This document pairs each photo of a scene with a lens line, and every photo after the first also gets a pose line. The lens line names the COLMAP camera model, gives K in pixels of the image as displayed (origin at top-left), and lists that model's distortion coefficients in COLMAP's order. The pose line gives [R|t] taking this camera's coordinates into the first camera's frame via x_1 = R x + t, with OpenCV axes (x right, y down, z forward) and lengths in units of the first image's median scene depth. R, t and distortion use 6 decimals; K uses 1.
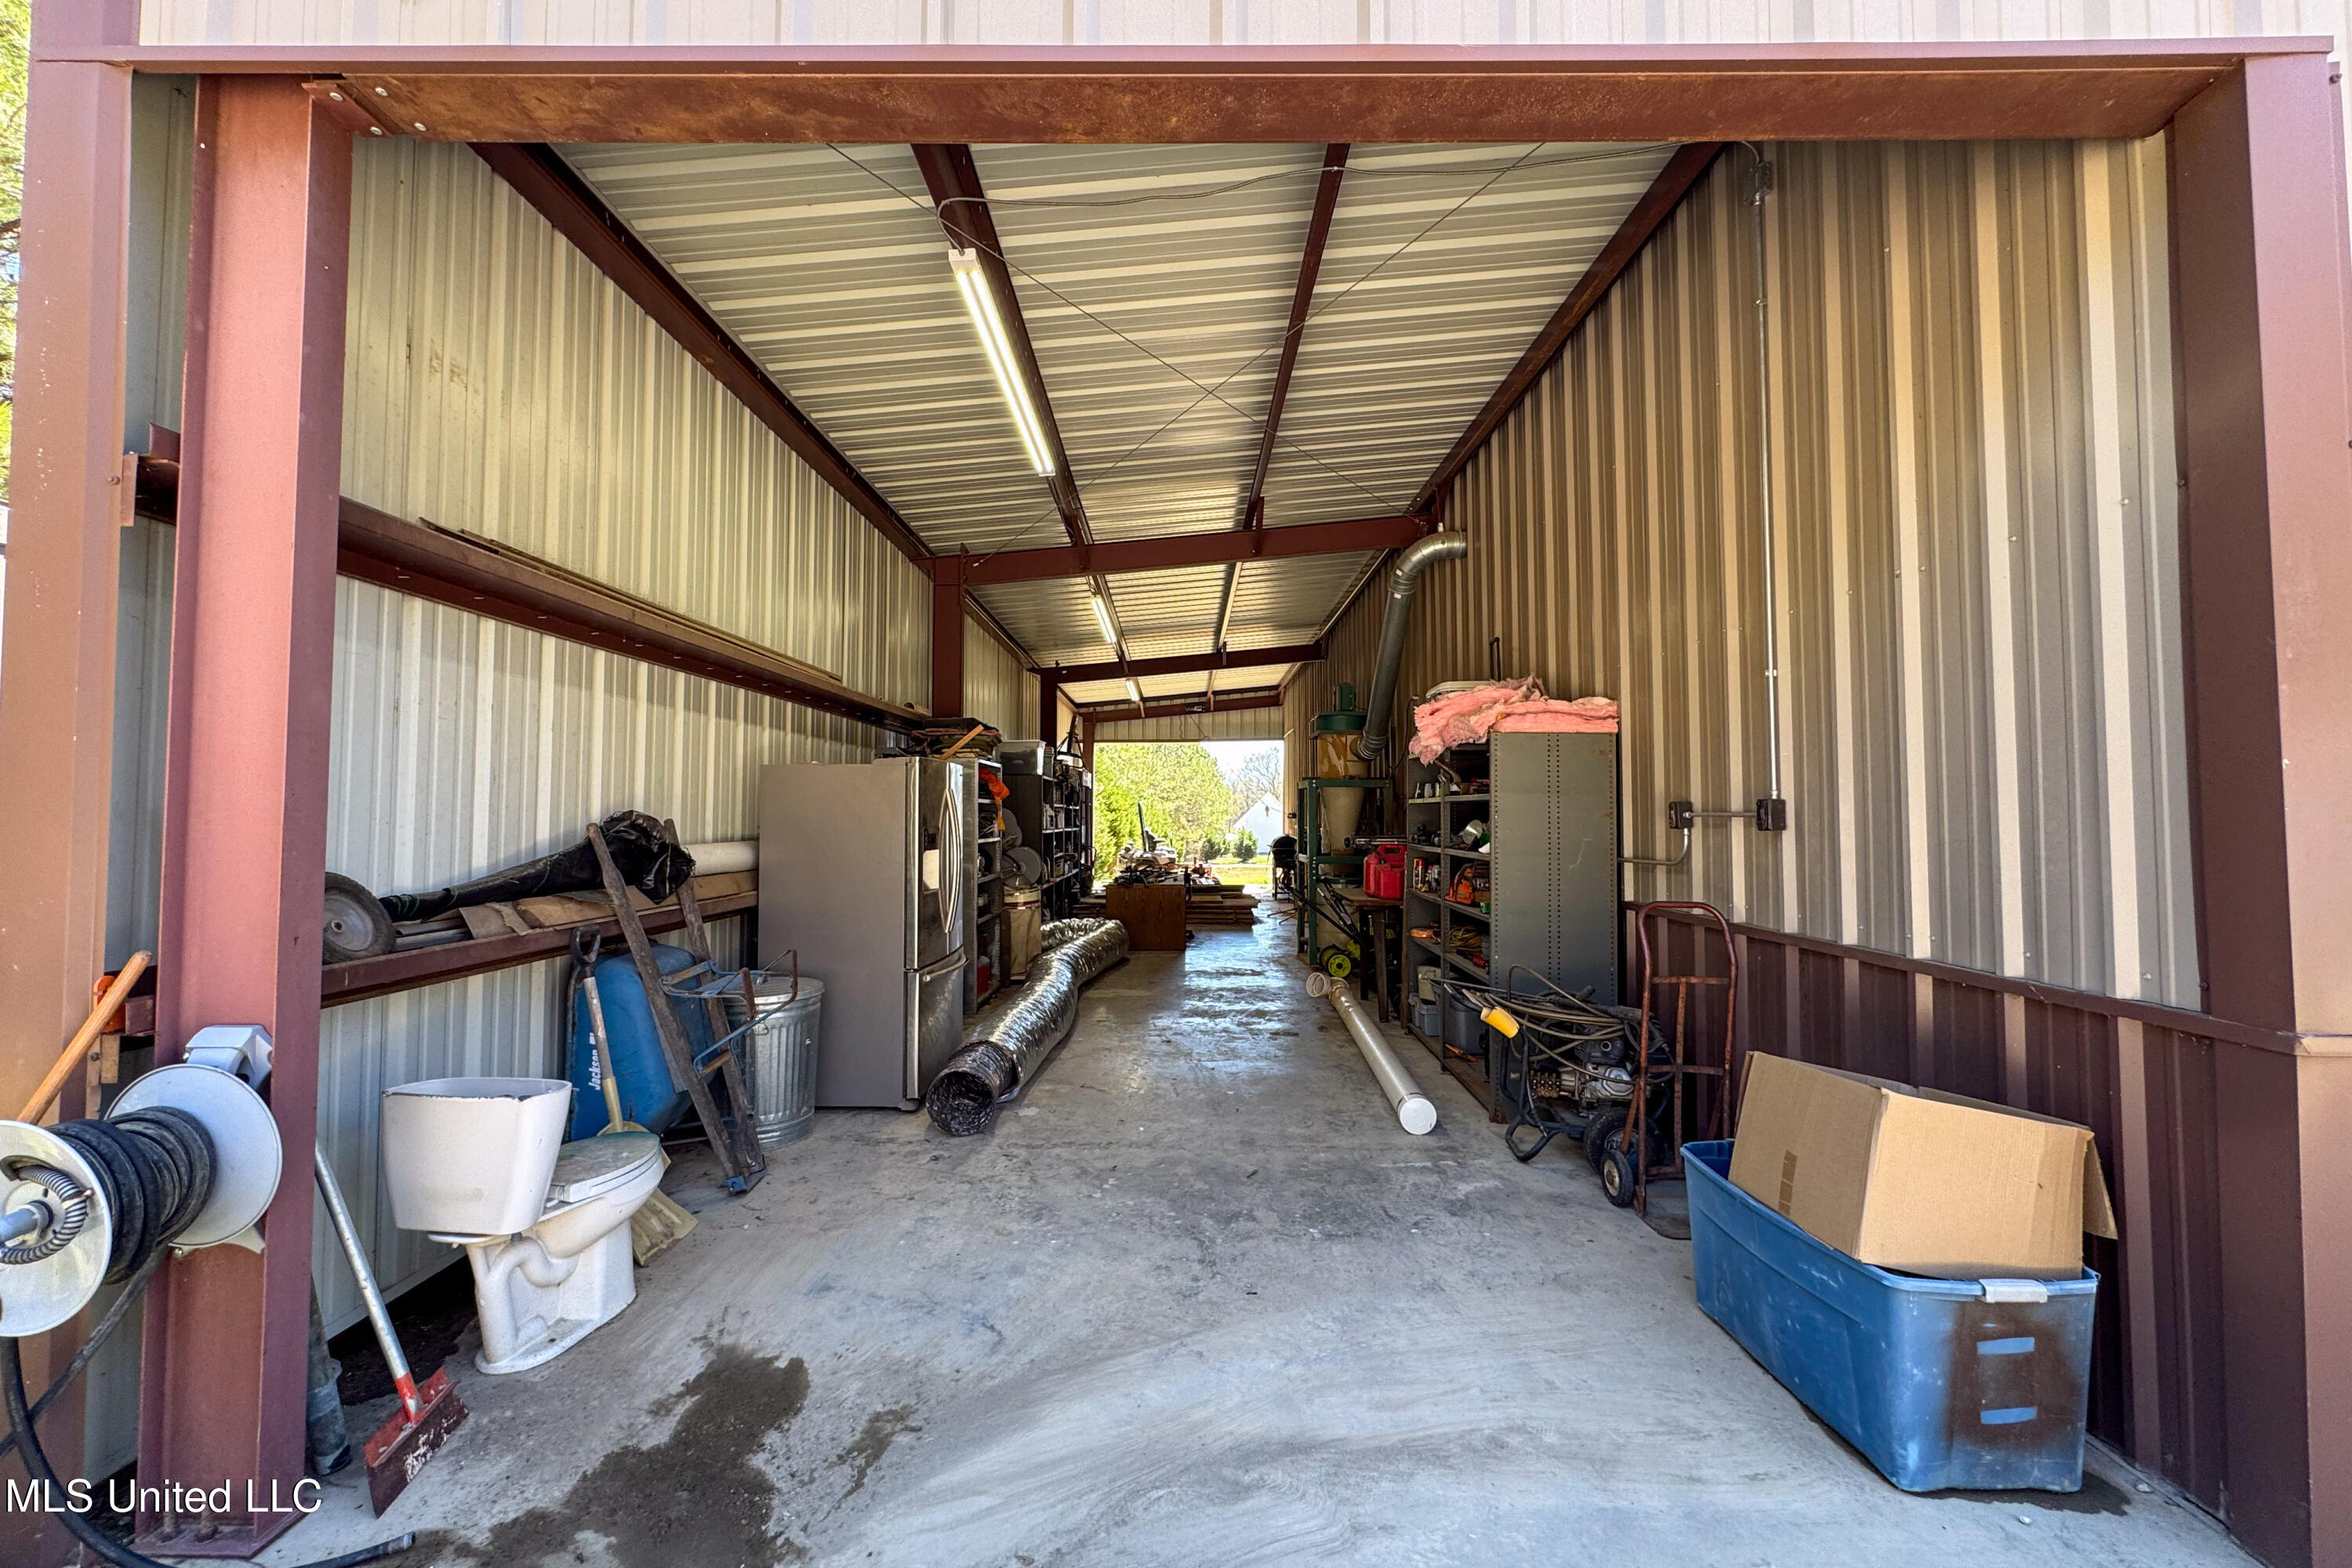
lens RADIAL K [[938.7, 0, 1169.3], [0, 938.7, 775.8], [0, 0, 1]] dist [-0.000612, 0.000047]
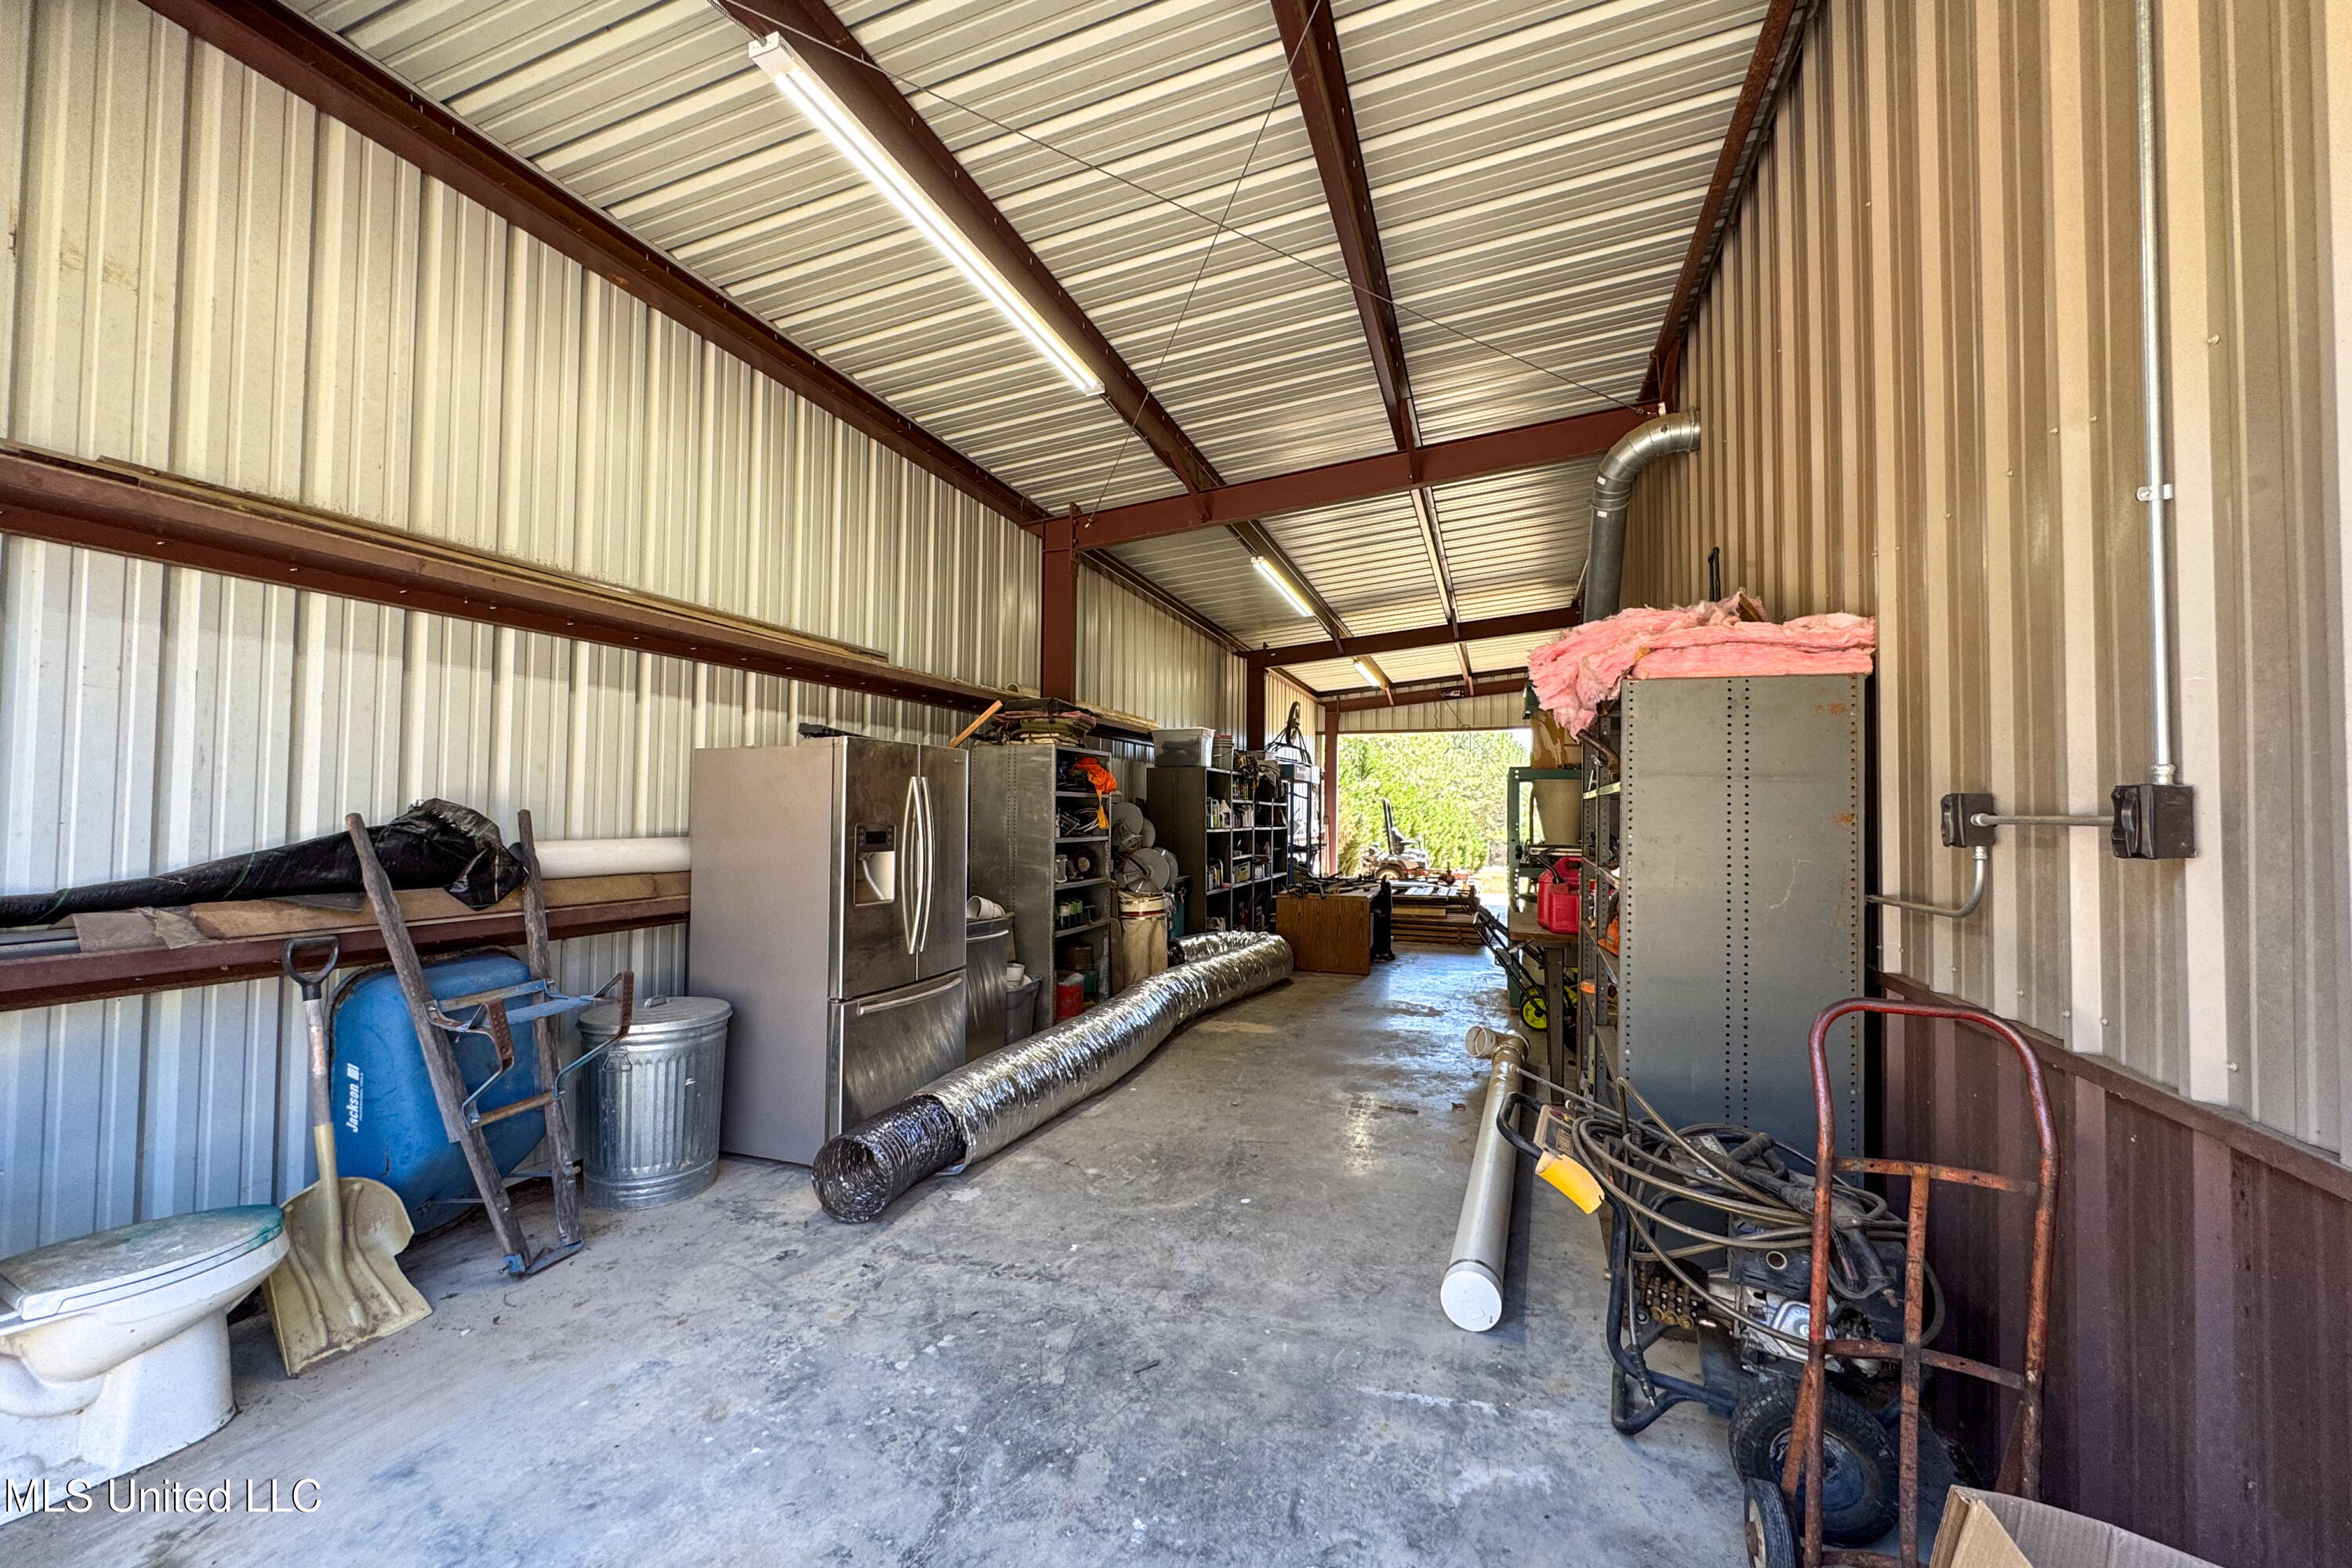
lens RADIAL K [[940.6, 0, 1172.3], [0, 940.6, 780.4], [0, 0, 1]] dist [-0.000550, -0.000004]
pose [[0.947412, -0.000954, -0.320014, 0.276361], [0.003222, 0.999973, 0.006557, 0.014382], [0.319999, -0.007244, 0.947390, 0.350203]]
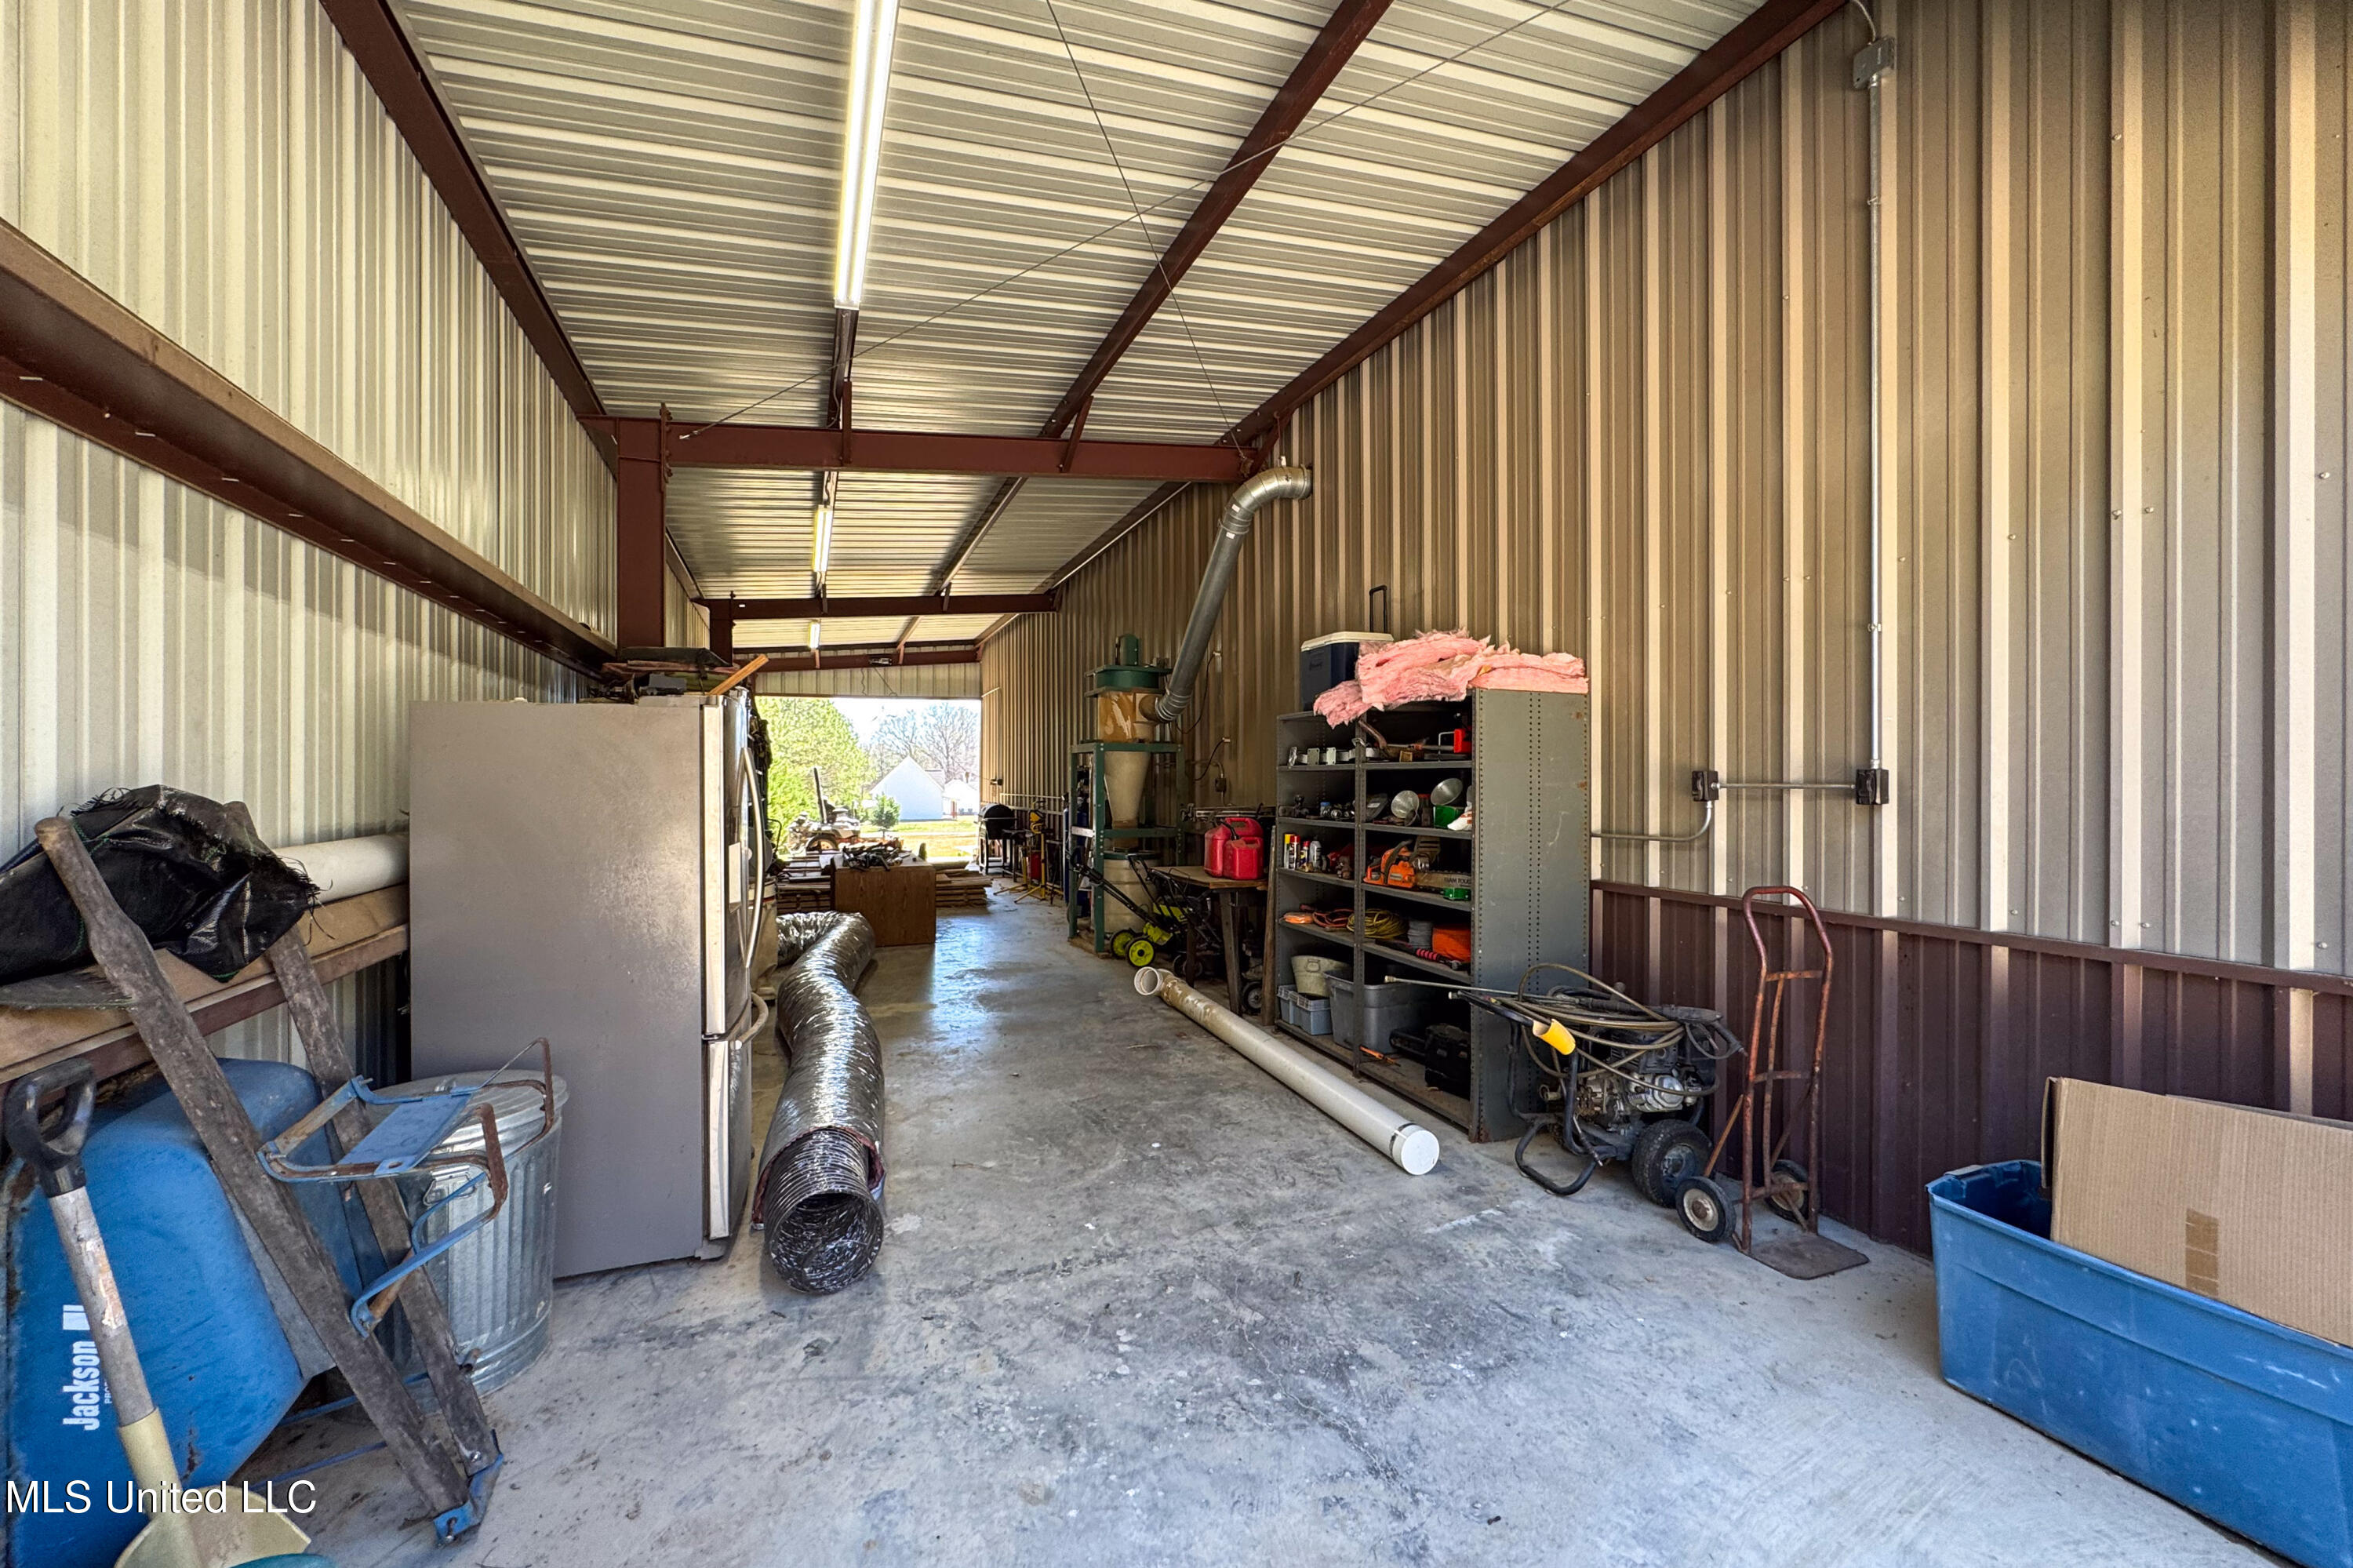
lens RADIAL K [[941.0, 0, 1172.7], [0, 941.0, 780.3], [0, 0, 1]] dist [-0.000550, -0.000004]
pose [[0.924956, -0.001657, 0.380071, -0.246591], [-0.014319, 0.999129, 0.039201, 0.007982], [-0.379804, -0.041702, 0.924126, 0.333468]]
